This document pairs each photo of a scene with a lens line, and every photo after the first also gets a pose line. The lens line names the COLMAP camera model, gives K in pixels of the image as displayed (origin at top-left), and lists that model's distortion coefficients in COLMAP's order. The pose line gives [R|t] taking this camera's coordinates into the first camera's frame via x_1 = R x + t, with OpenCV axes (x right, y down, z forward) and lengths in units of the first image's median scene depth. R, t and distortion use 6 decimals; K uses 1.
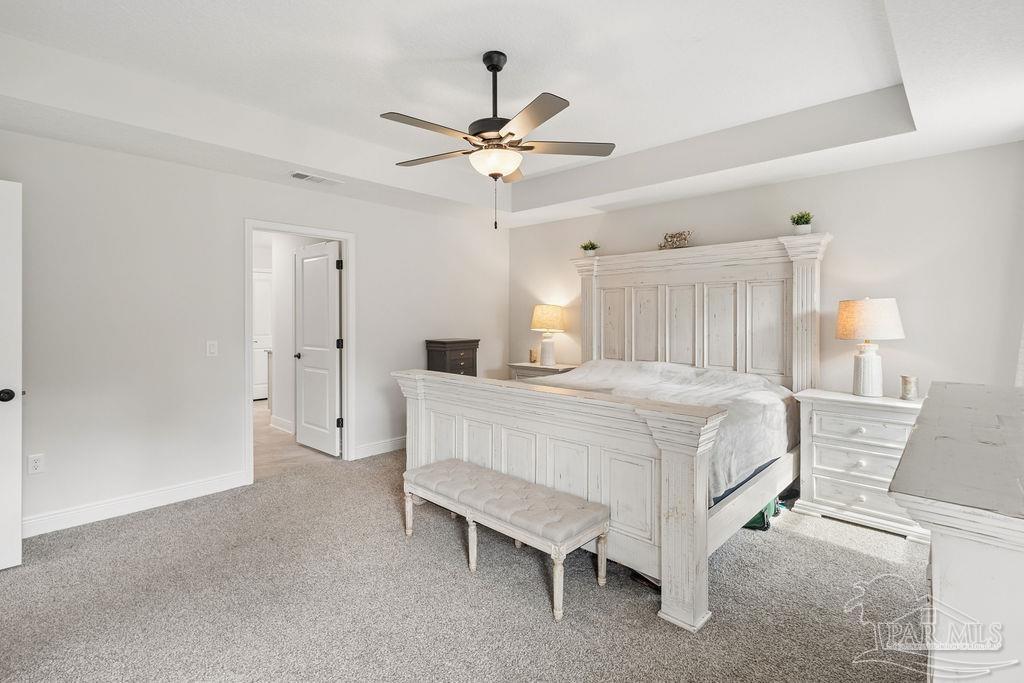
lens RADIAL K [[491.3, 0, 508.2], [0, 491.3, 313.7], [0, 0, 1]] dist [0.001374, 0.000038]
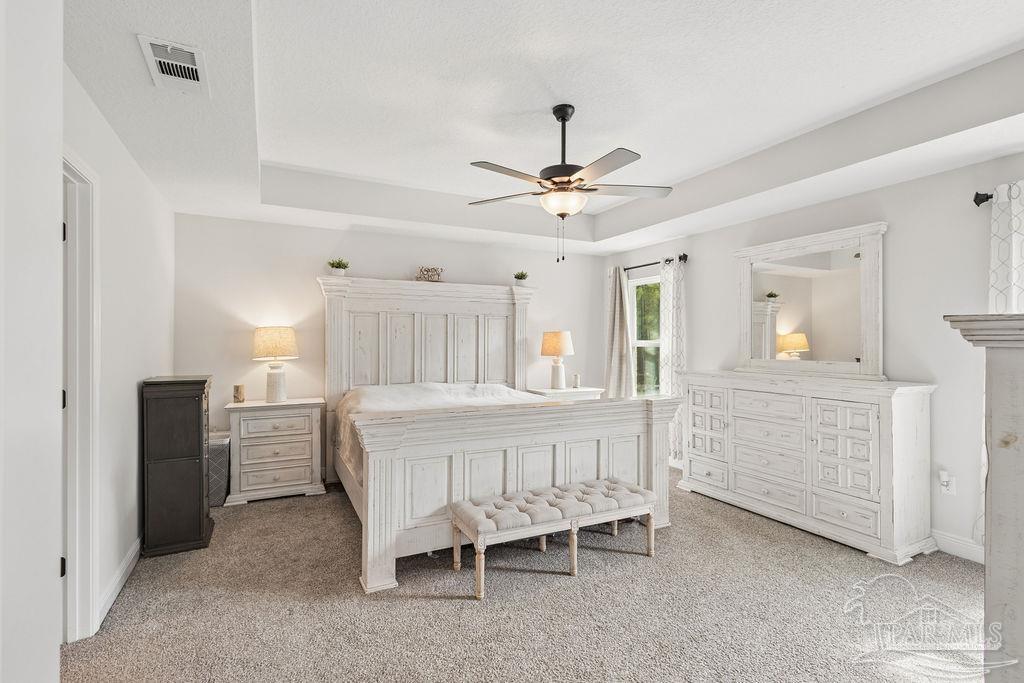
lens RADIAL K [[479.3, 0, 517.7], [0, 479.3, 330.9], [0, 0, 1]] dist [0.002966, 0.000128]
pose [[0.322888, 0.021182, 0.946200, -0.738457], [-0.005113, 0.999774, -0.020636, 0.003937], [-0.946424, 0.001826, 0.322923, 0.514003]]
